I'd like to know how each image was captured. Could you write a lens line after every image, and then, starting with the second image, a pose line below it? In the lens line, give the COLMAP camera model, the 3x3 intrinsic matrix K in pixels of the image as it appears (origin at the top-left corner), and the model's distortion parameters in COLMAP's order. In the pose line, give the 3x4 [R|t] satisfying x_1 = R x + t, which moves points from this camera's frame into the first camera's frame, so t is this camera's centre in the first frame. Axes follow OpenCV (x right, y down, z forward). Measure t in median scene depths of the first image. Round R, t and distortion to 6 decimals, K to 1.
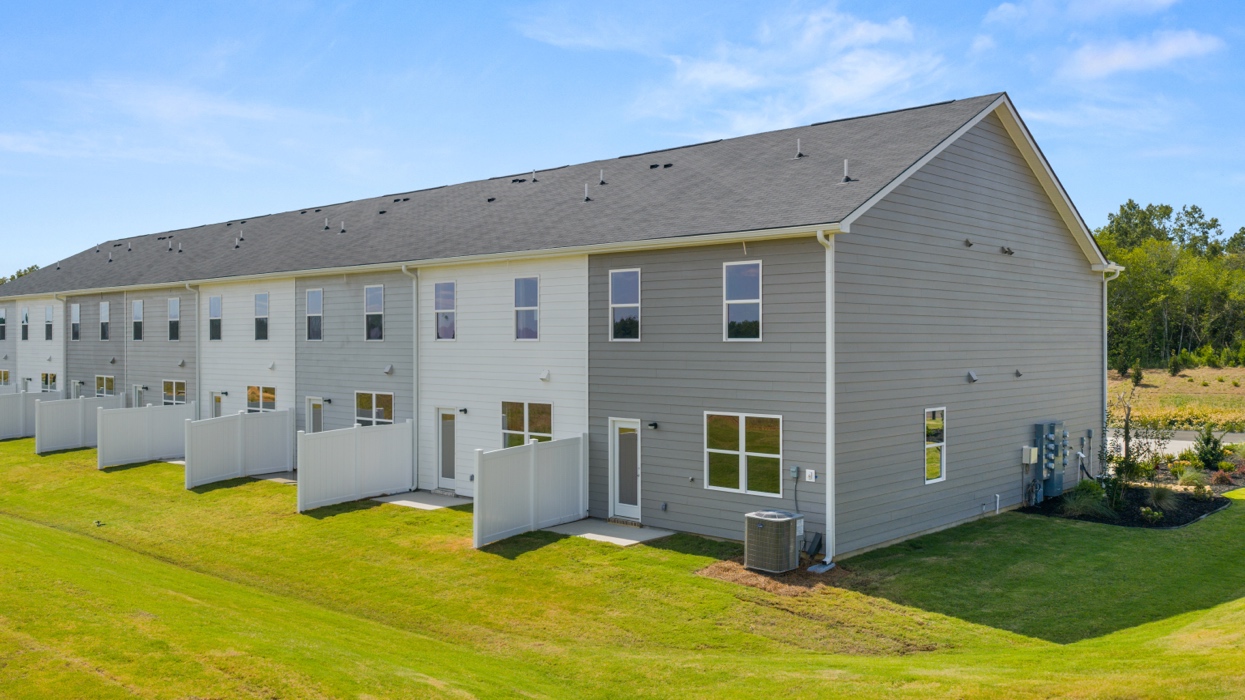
lens RADIAL K [[1035.5, 0, 625.6], [0, 1035.5, 354.7], [0, 0, 1]] dist [0.039115, -0.059365]
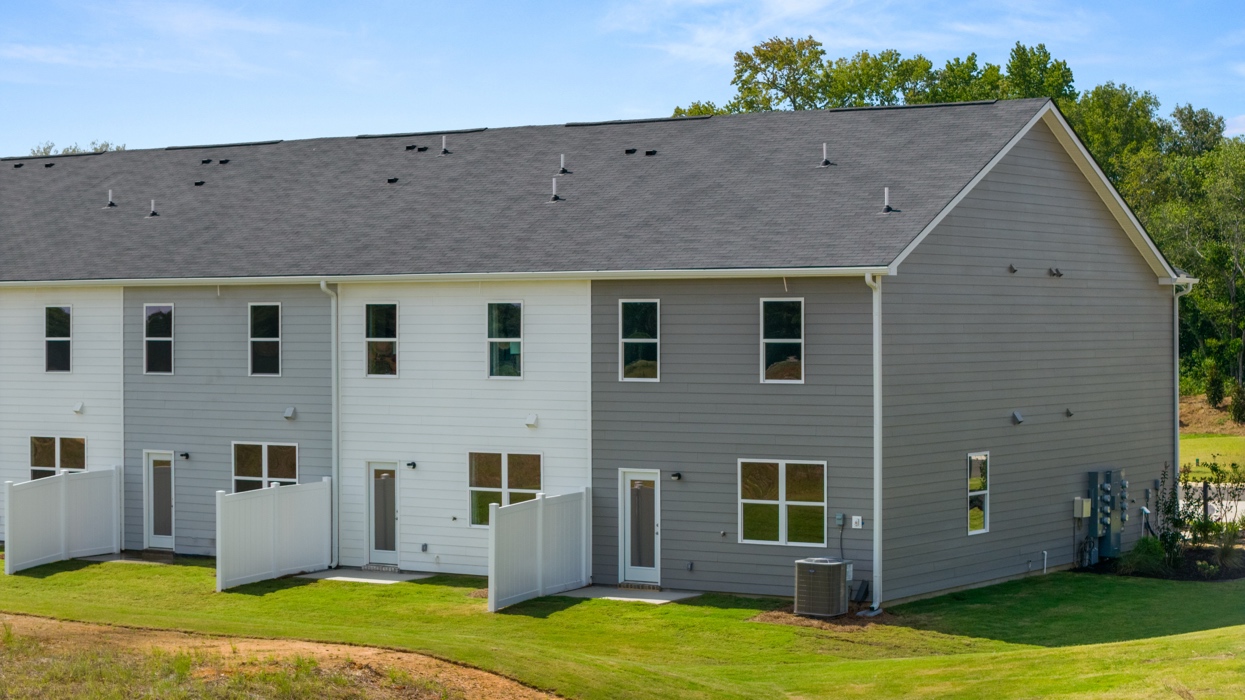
lens RADIAL K [[2536.7, 0, 622.5], [0, 2536.7, 350.0], [0, 0, 1]] dist [-0.349081, 2.625545]
pose [[0.987867, -0.003794, 0.155258, -0.341359], [0.004183, 0.999989, -0.002177, -0.034191], [-0.155248, 0.002800, 0.987872, -1.097738]]
